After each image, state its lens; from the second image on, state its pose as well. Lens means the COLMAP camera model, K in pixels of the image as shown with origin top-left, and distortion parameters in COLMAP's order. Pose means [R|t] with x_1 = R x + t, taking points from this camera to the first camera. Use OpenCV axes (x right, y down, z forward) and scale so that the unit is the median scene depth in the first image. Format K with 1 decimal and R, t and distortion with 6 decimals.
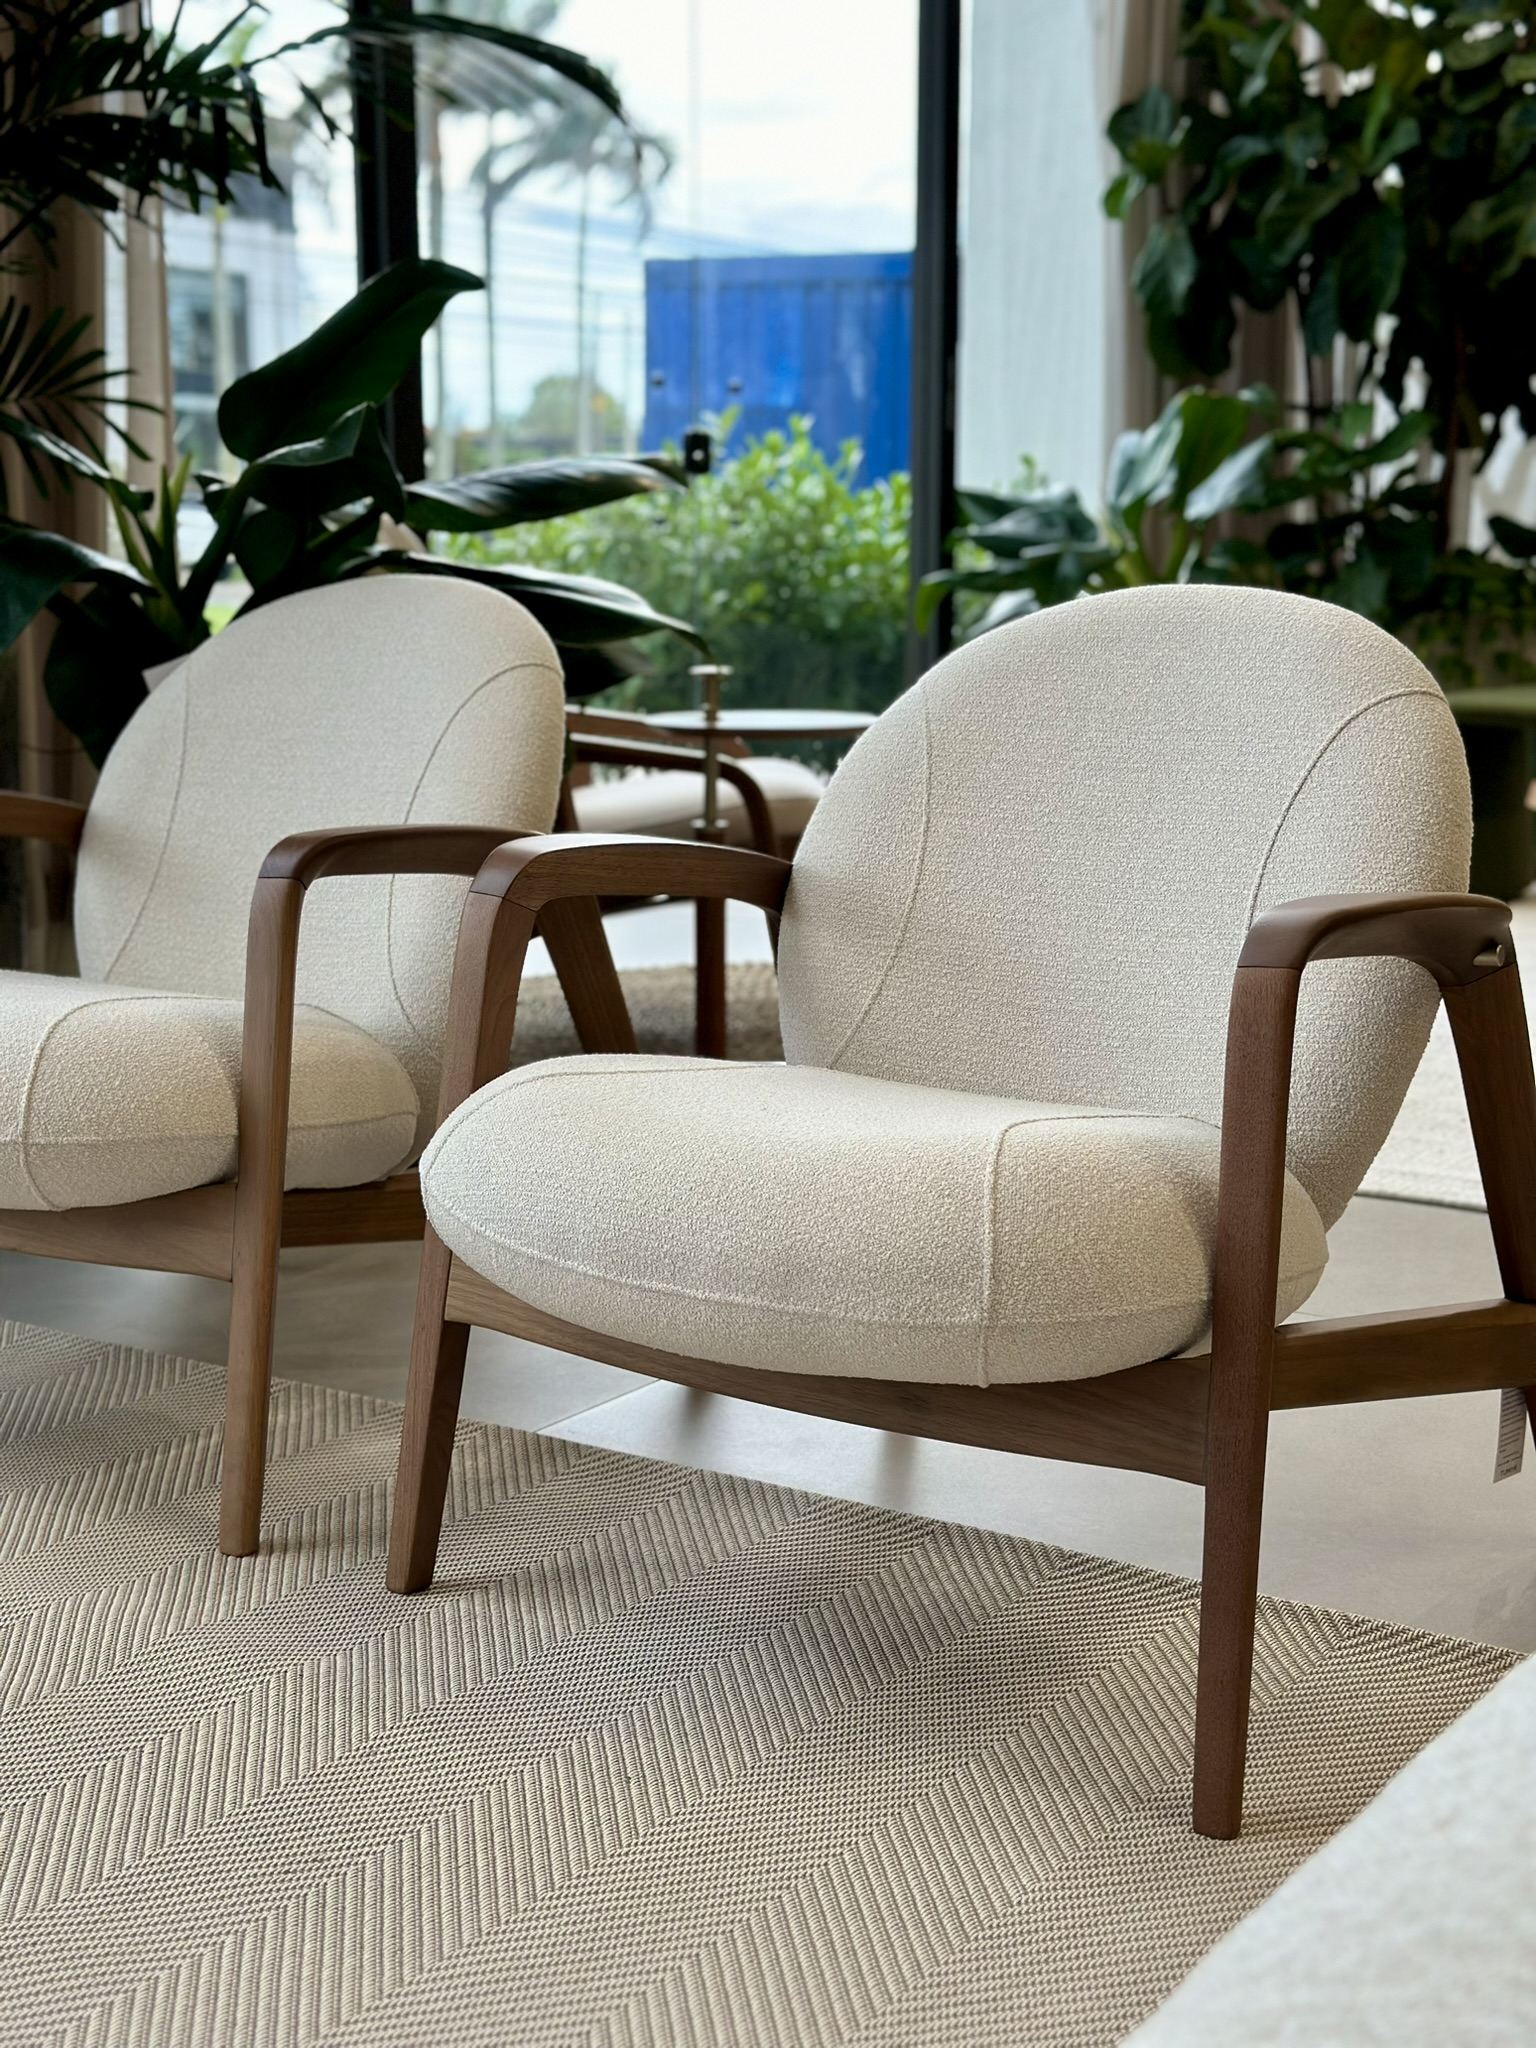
lens RADIAL K [[2836.8, 0, 774.6], [0, 2836.8, 1060.9], [0, 0, 1]] dist [0.222018, -0.533155]
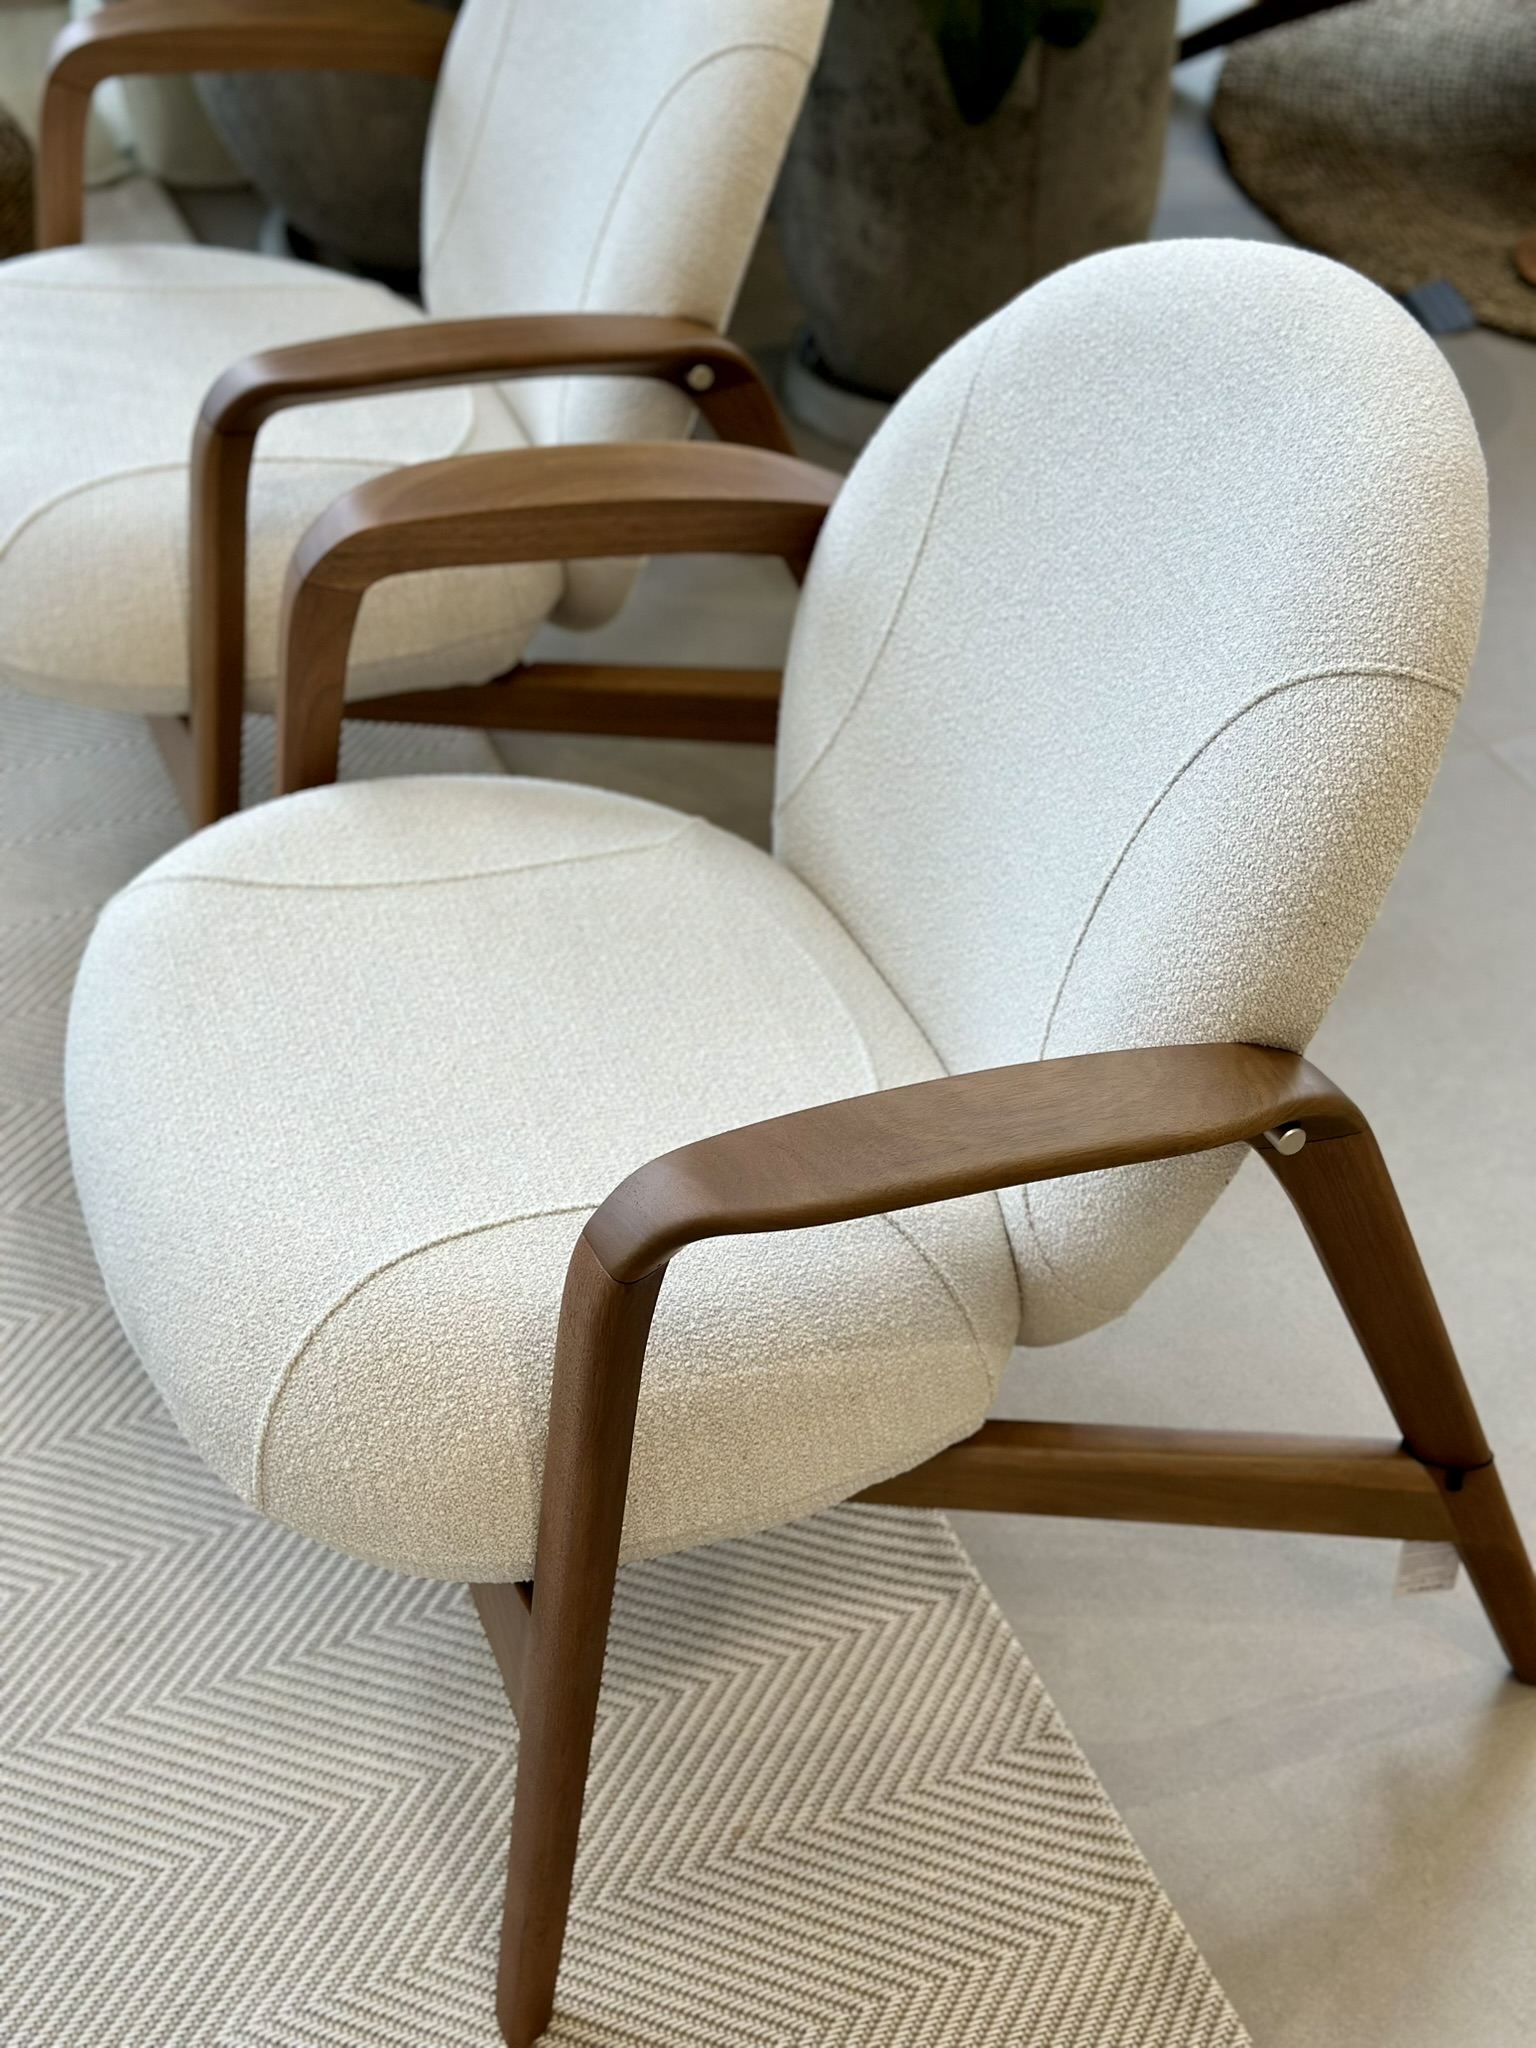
lens RADIAL K [[2859.5, 0, 759.1], [0, 2859.5, 998.8], [0, 0, 1]] dist [0.197978, -0.020282]
pose [[0.824487, 0.338344, -0.453591, 0.135315], [-0.079680, 0.862993, 0.498894, -0.119647], [0.560244, -0.375189, 0.738485, 0.134977]]
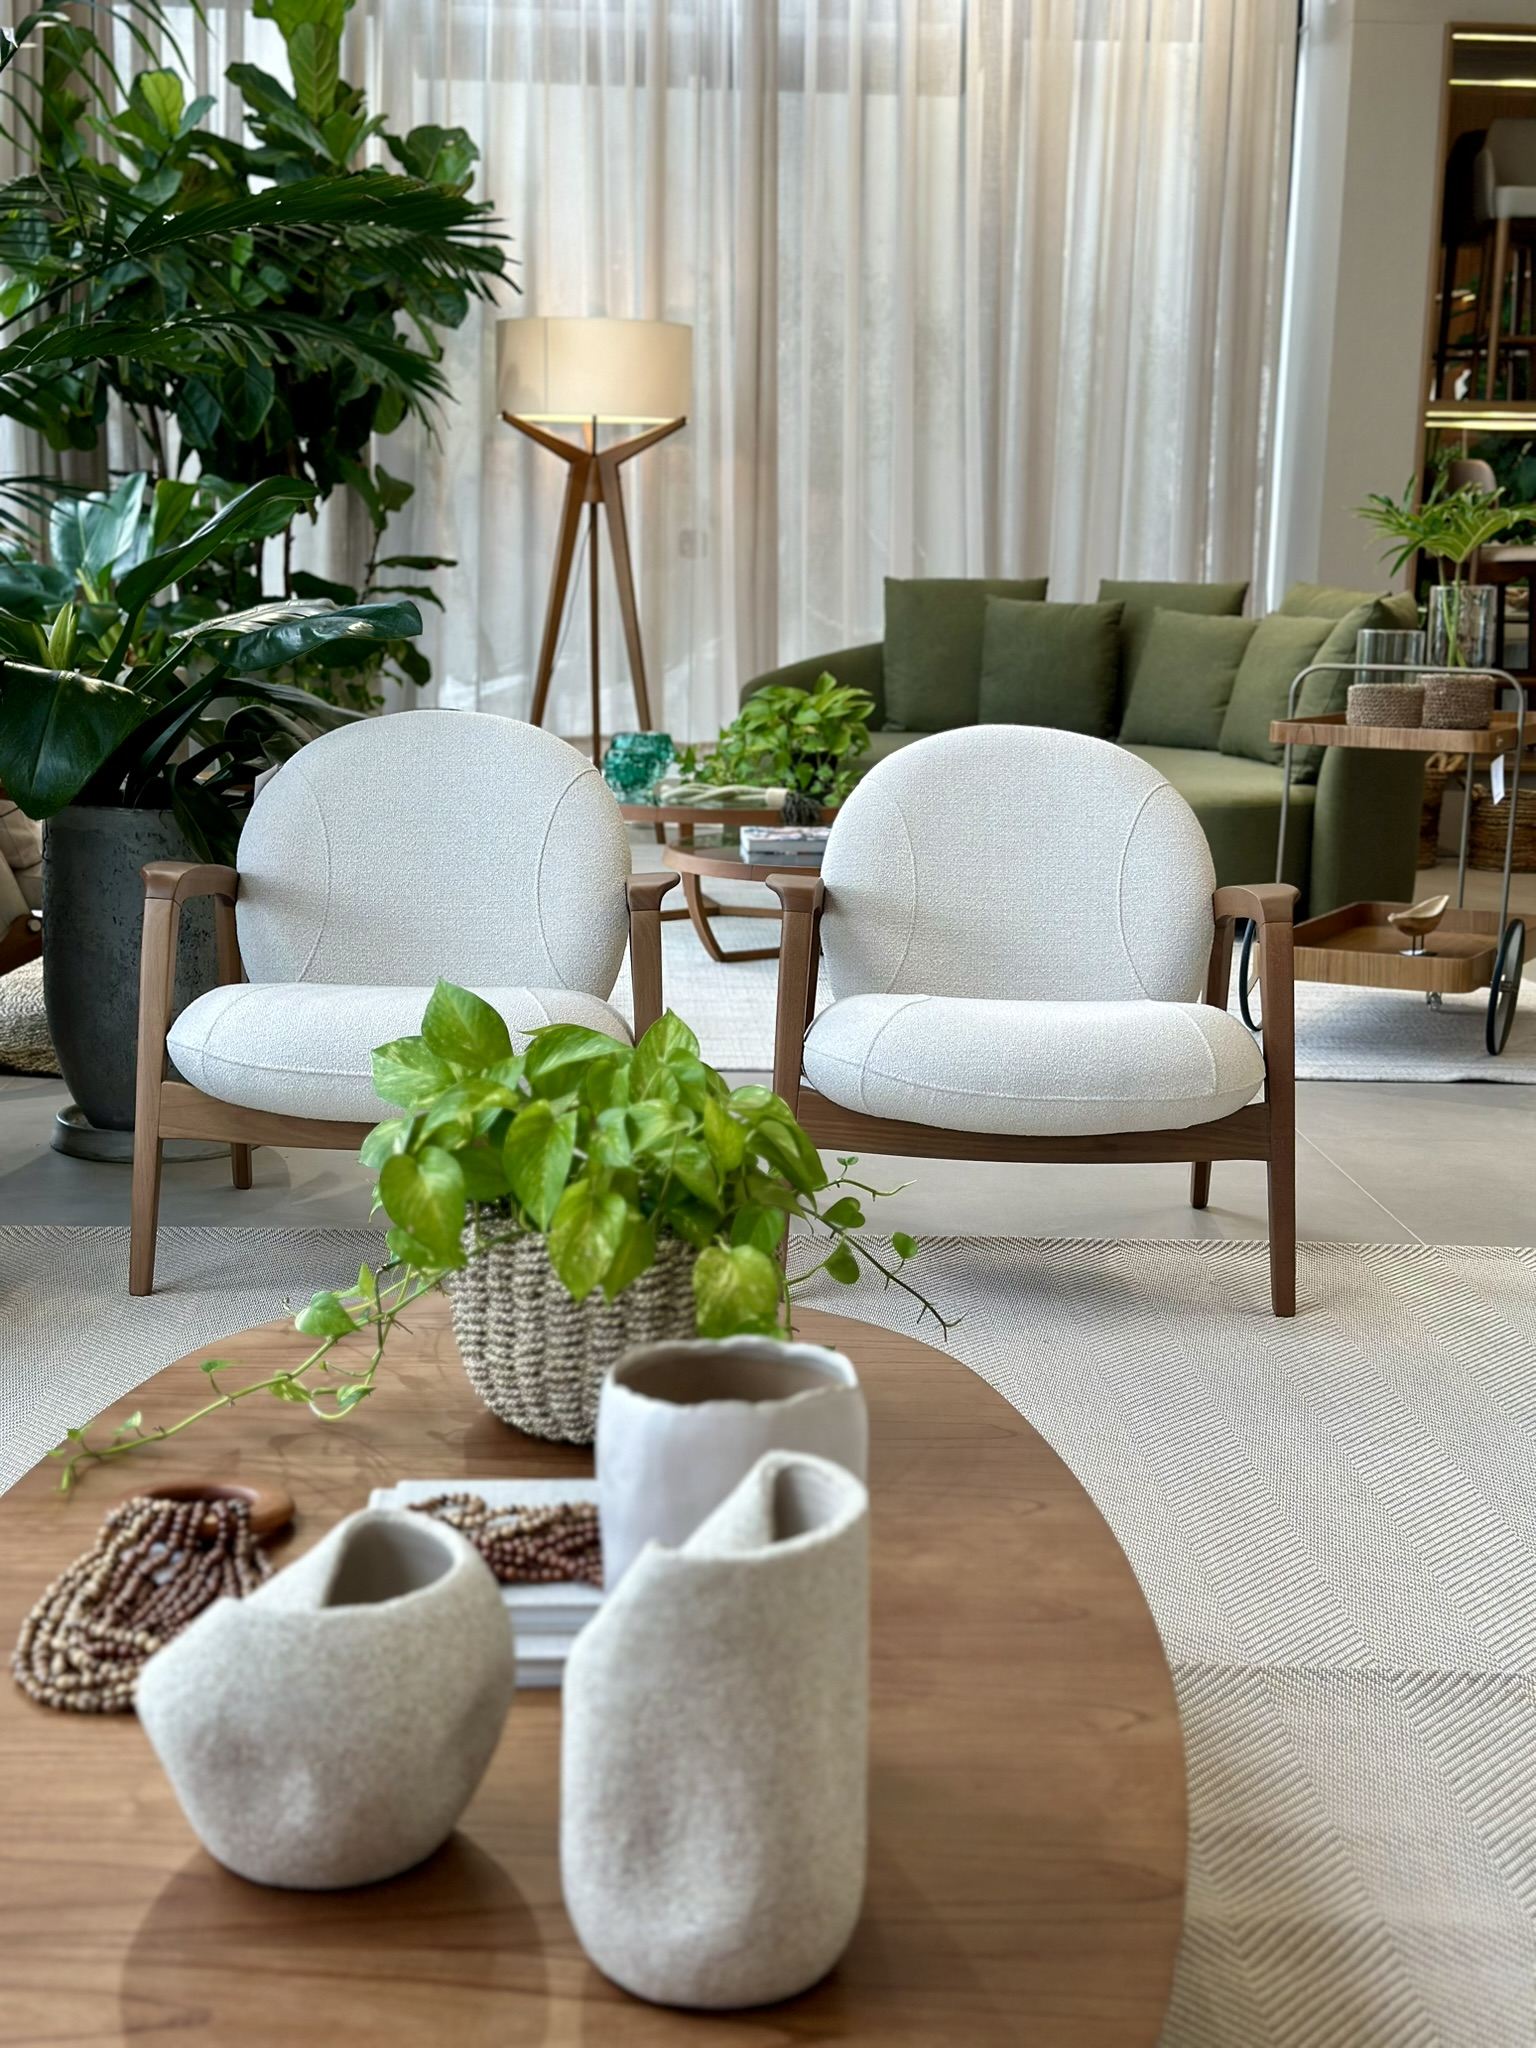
lens RADIAL K [[2836.8, 0, 774.6], [0, 2836.8, 1060.9], [0, 0, 1]] dist [0.222018, -0.533155]
pose [[0.800365, -0.091554, 0.592481, -0.383953], [0.082357, 0.995692, 0.042607, -0.013727], [-0.593829, 0.014694, 0.804457, -0.142390]]
